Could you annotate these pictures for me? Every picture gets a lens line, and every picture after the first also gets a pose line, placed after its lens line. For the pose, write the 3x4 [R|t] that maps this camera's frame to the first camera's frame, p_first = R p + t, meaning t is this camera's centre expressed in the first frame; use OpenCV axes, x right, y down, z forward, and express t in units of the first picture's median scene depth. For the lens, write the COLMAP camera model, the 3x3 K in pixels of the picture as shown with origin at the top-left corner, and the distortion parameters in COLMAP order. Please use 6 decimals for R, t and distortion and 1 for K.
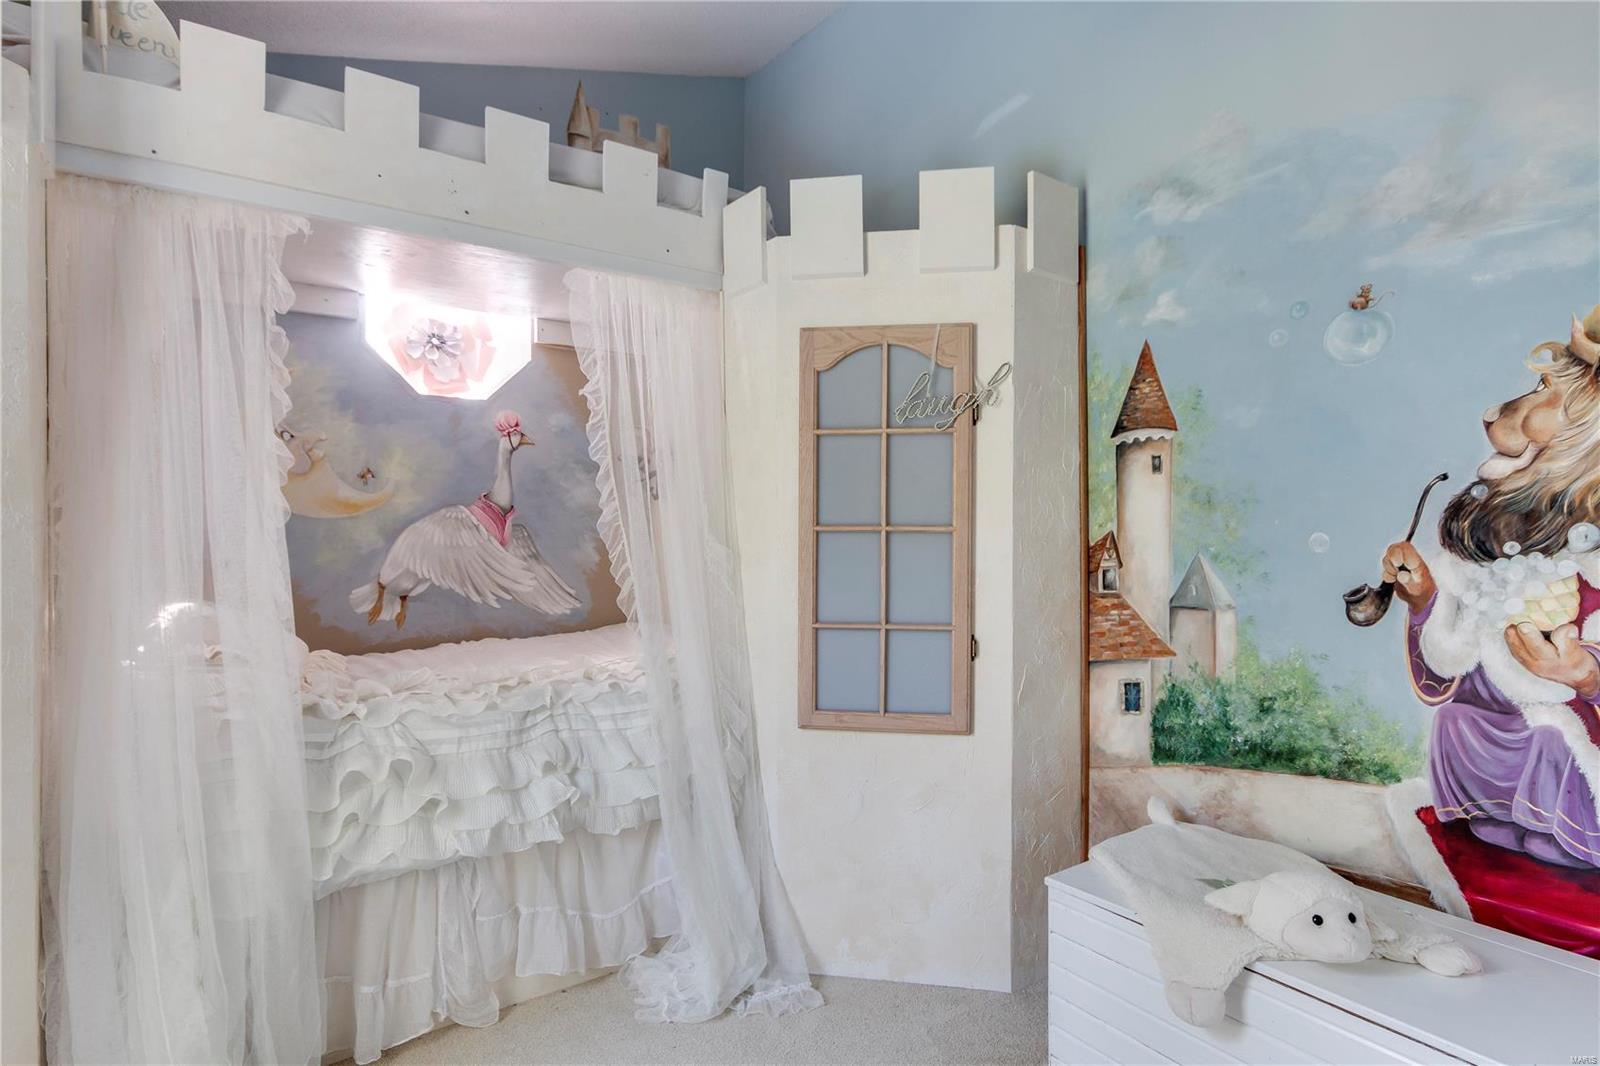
lens RADIAL K [[871.9, 0, 797.7], [0, 871.9, 536.3], [0, 0, 1]] dist [0.001872, 0.001807]
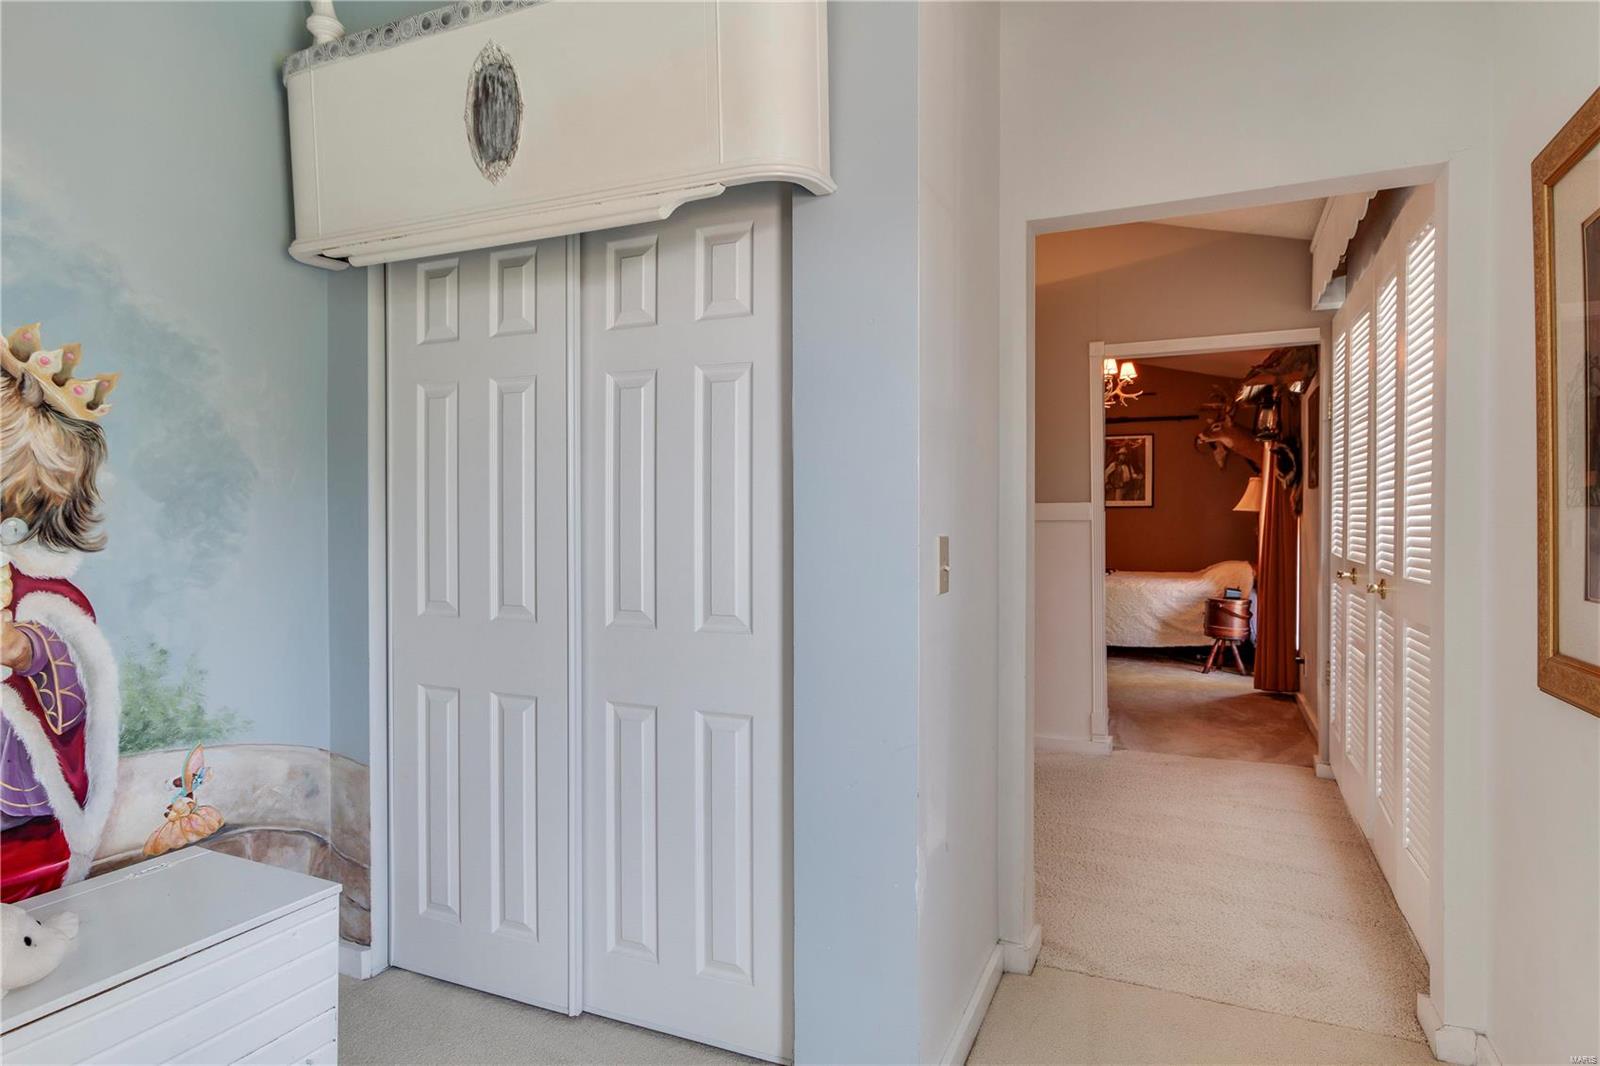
lens RADIAL K [[871.9, 0, 800.0], [0, 871.9, 526.2], [0, 0, 1]] dist [0.001872, 0.001807]
pose [[-0.502554, -0.001758, 0.864544, -0.580808], [0.011857, 0.999890, 0.008926, -0.002788], [-0.864465, 0.014737, -0.502478, 0.691391]]
